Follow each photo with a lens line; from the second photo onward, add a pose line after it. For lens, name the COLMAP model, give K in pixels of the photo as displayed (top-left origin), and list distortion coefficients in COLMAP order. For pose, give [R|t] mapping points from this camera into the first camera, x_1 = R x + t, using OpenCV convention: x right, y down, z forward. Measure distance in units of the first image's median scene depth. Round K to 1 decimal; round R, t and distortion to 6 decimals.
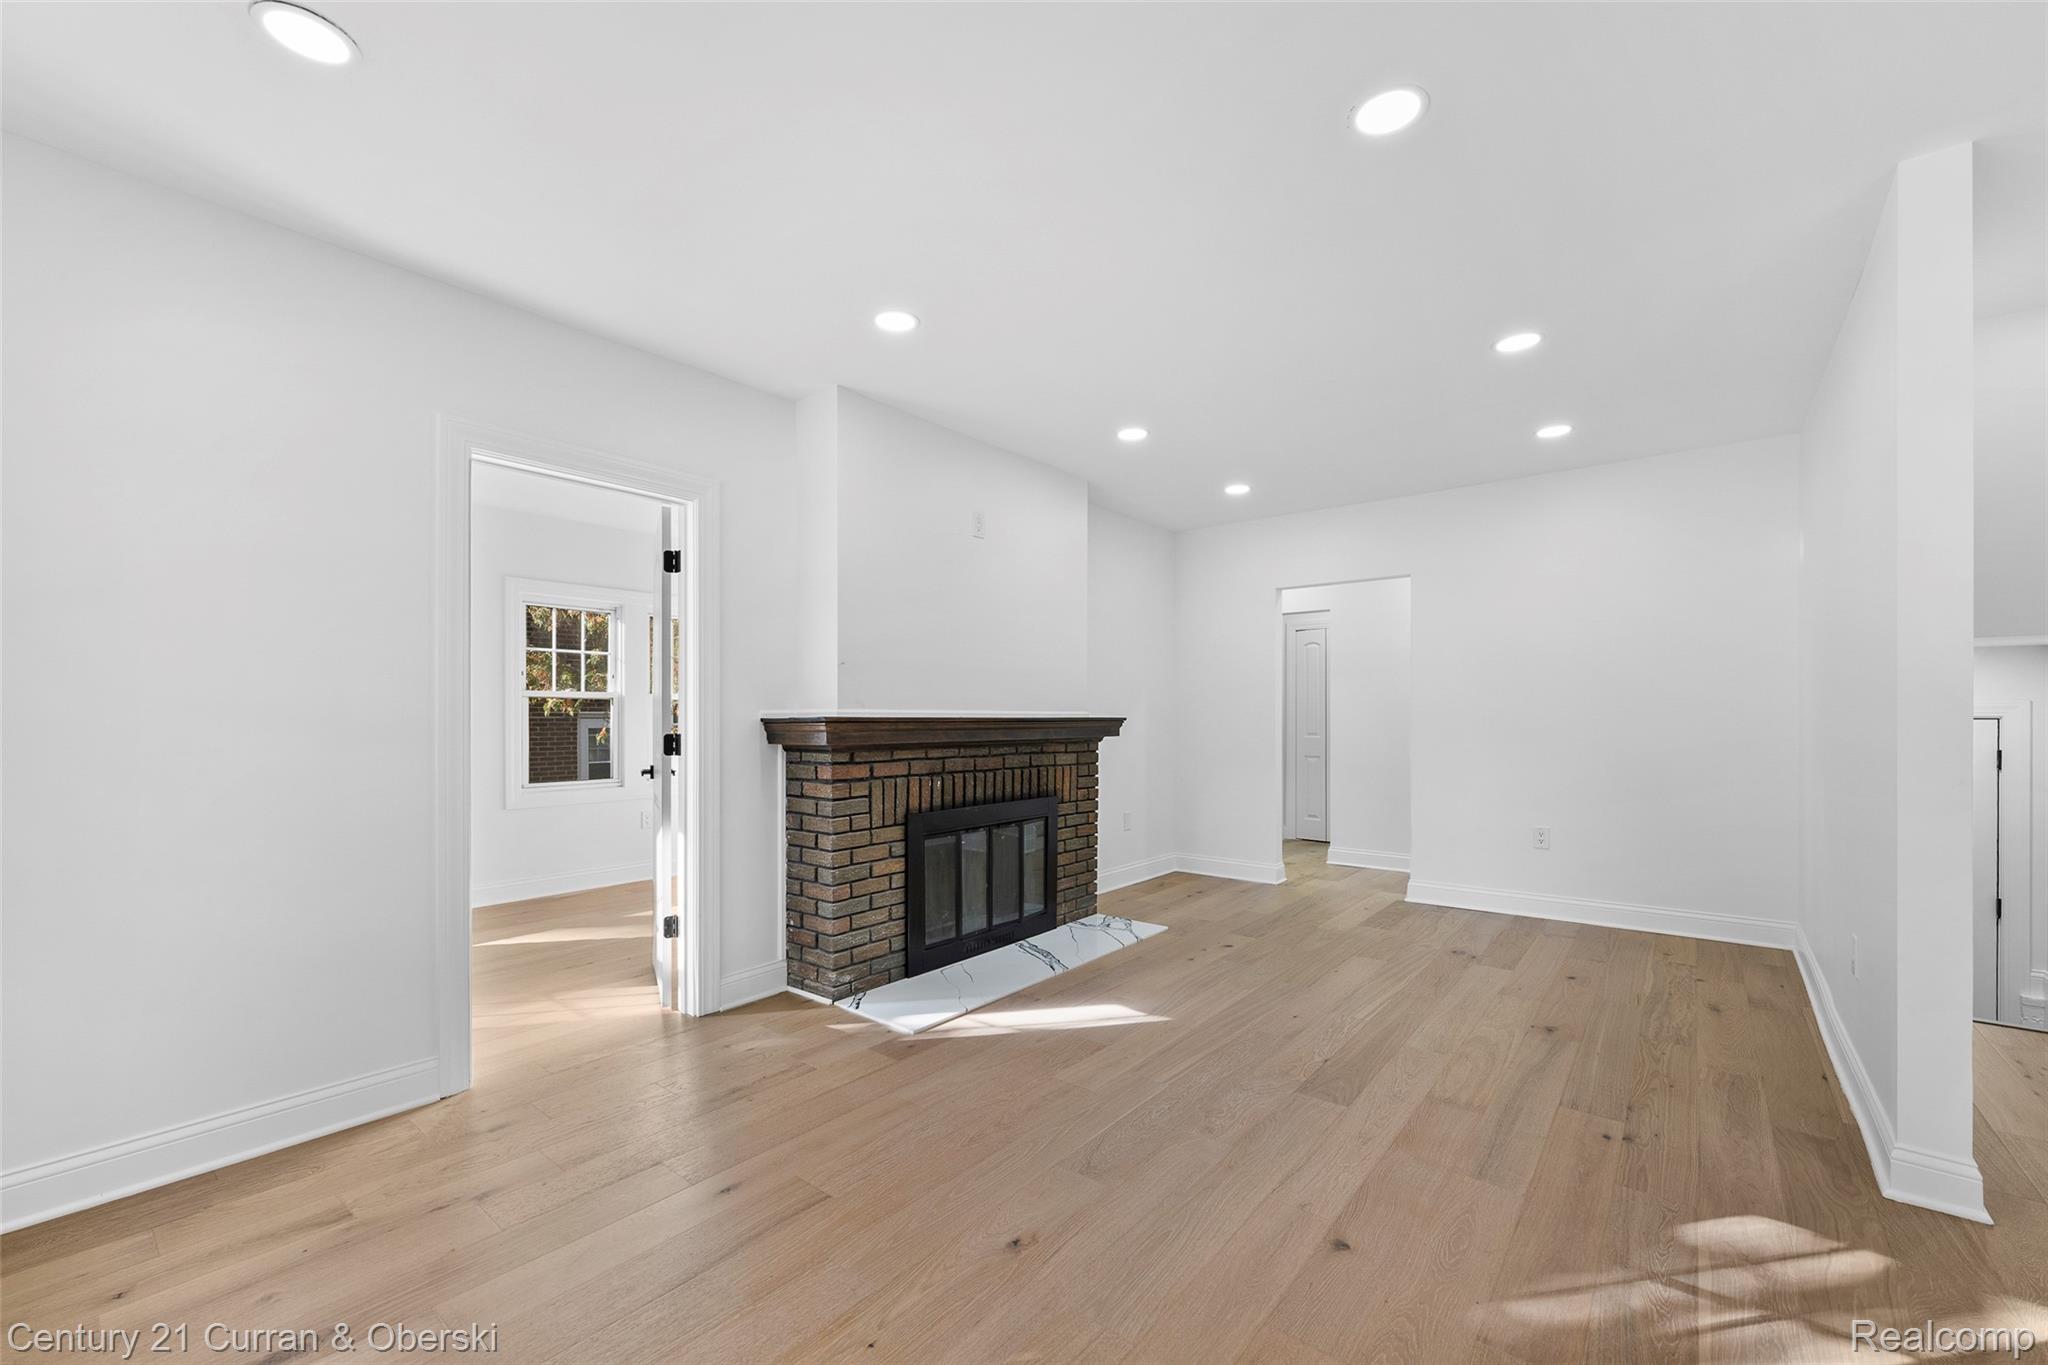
lens RADIAL K [[820.1, 0, 1024.0], [0, 820.1, 717.0], [0, 0, 1]] dist [-0.000832, 0.000004]
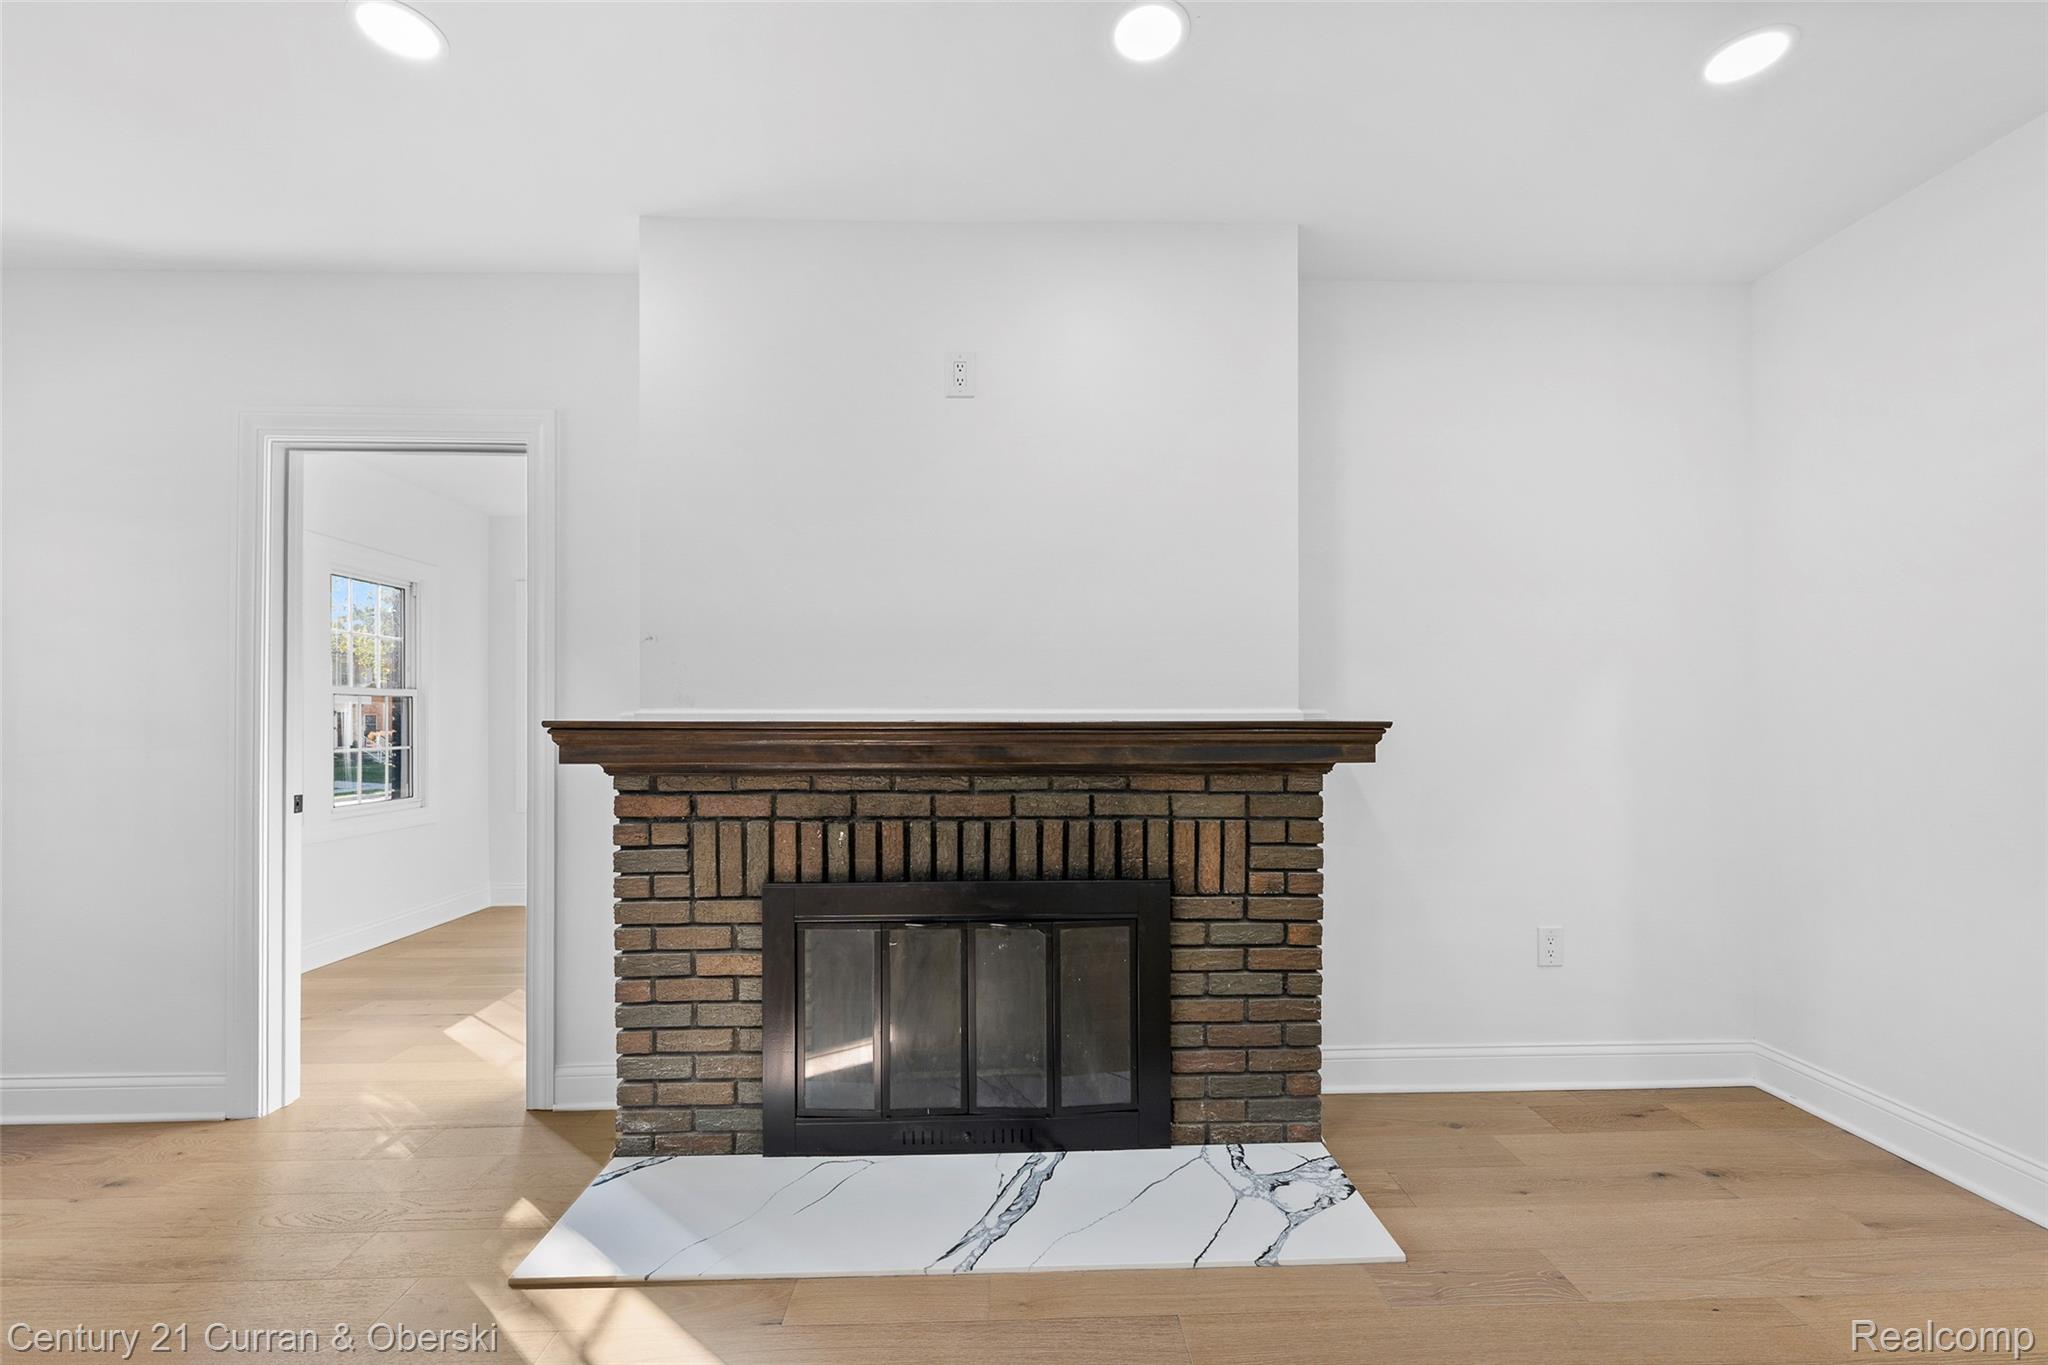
lens RADIAL K [[820.1, 0, 1024.0], [0, 820.1, 717.0], [0, 0, 1]] dist [-0.000832, 0.000004]
pose [[0.654959, -0.004471, -0.755652, 0.401171], [0.001760, 0.999989, -0.004391, 0.000105], [0.755663, 0.001546, 0.654959, 0.686530]]
